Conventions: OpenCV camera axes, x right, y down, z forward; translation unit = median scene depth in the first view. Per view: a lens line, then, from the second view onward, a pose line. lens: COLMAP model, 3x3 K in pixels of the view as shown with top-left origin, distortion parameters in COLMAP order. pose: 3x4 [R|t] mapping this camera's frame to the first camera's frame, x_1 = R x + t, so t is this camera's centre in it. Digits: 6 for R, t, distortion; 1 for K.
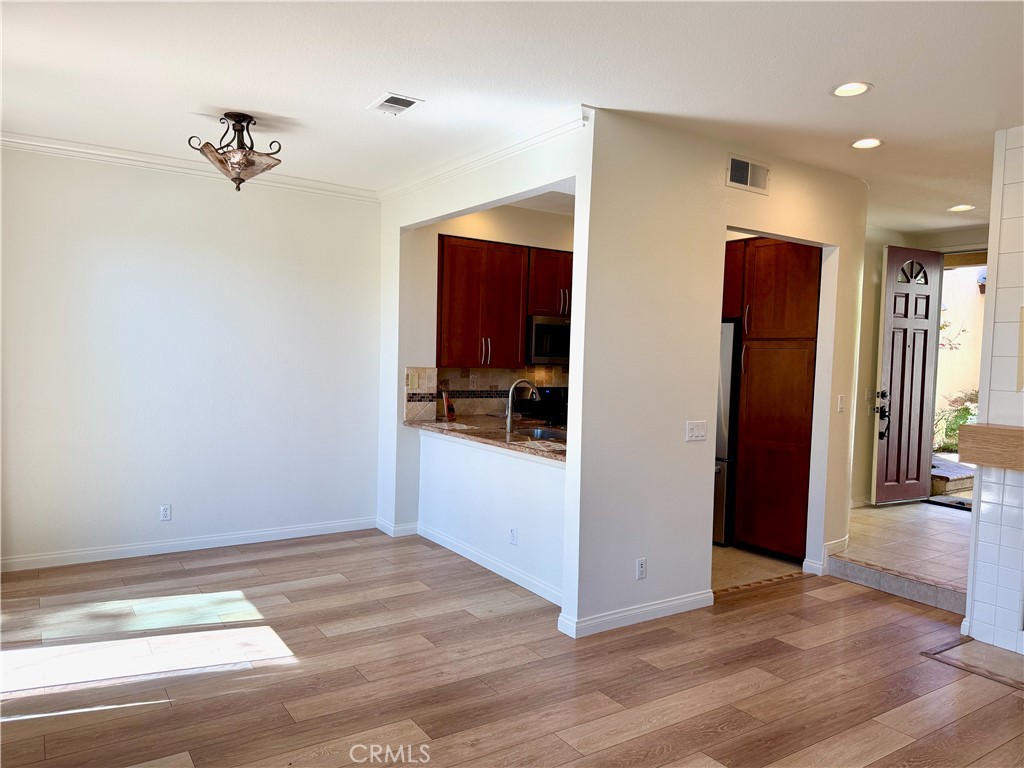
lens RADIAL K [[722.3, 0, 510.5], [0, 722.3, 388.2], [0, 0, 1]] dist [0.026629, -0.024455]
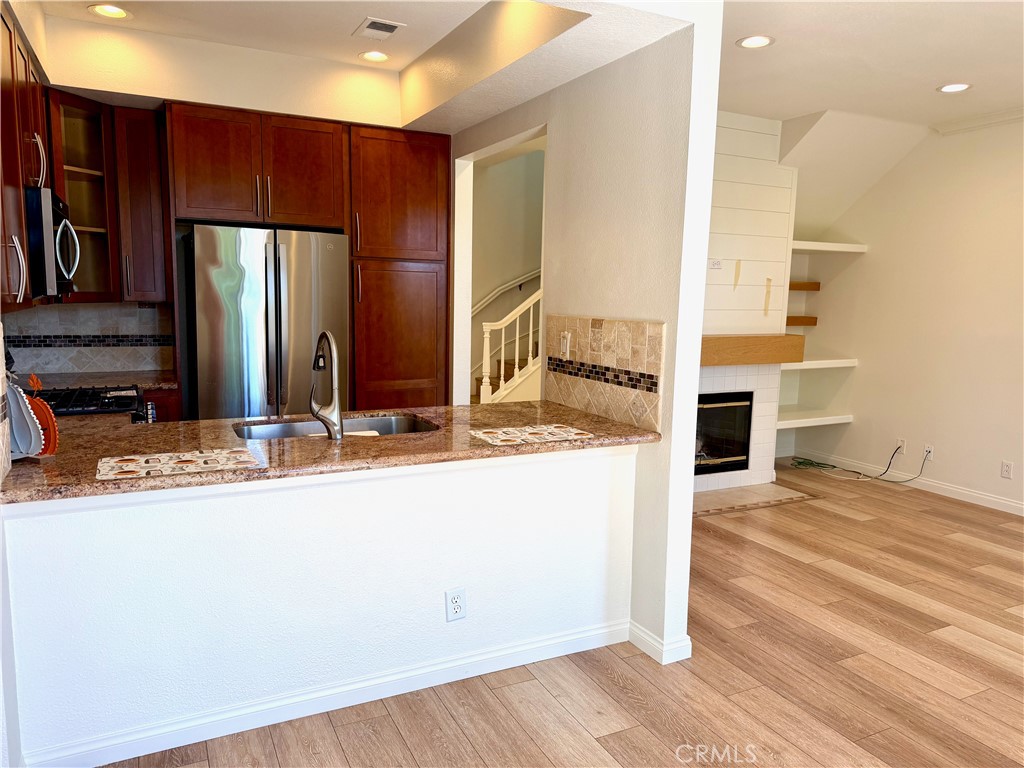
lens RADIAL K [[722.3, 0, 517.7], [0, 722.3, 390.9], [0, 0, 1]] dist [0.026629, -0.024455]
pose [[0.112341, -0.162457, 0.980300, -0.522474], [0.027896, 0.986671, 0.160316, -0.054795], [-0.993278, 0.009337, 0.115375, 0.874611]]
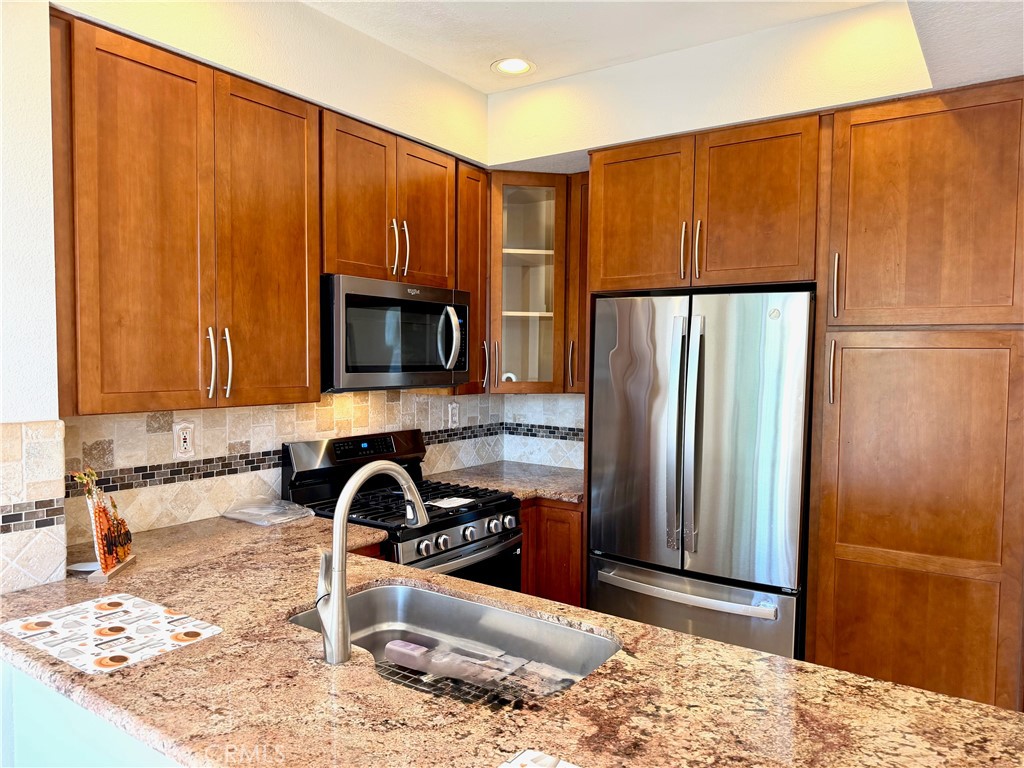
lens RADIAL K [[722.3, 0, 509.9], [0, 722.3, 379.7], [0, 0, 1]] dist [0.026629, -0.024455]
pose [[0.931144, -0.029369, 0.363466, -0.039062], [0.031344, 0.999509, 0.000463, -0.049253], [-0.363301, 0.010961, 0.931607, 0.765083]]
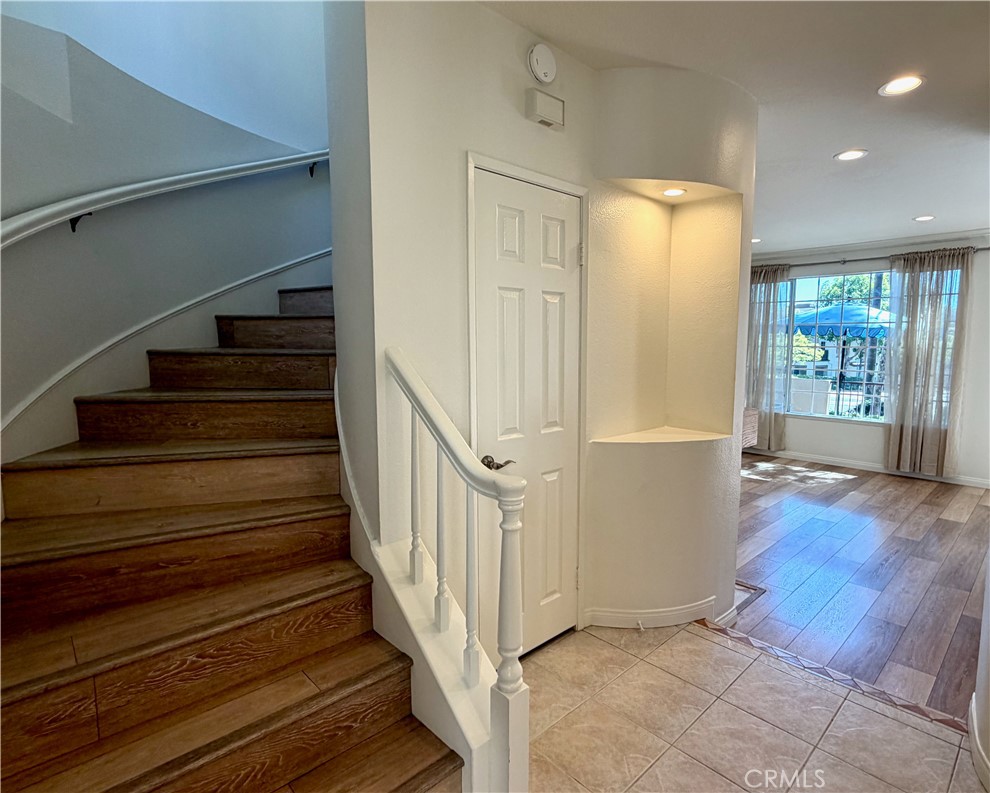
lens RADIAL K [[533.3, 0, 532.1], [0, 533.3, 398.4], [0, 0, 1]] dist [0.001735, 0.000993]
pose [[-0.978415, -0.016273, -0.206009, 0.892580], [-0.046497, 0.988668, 0.142734, -0.046396], [0.201352, 0.149232, -0.968084, 1.366148]]
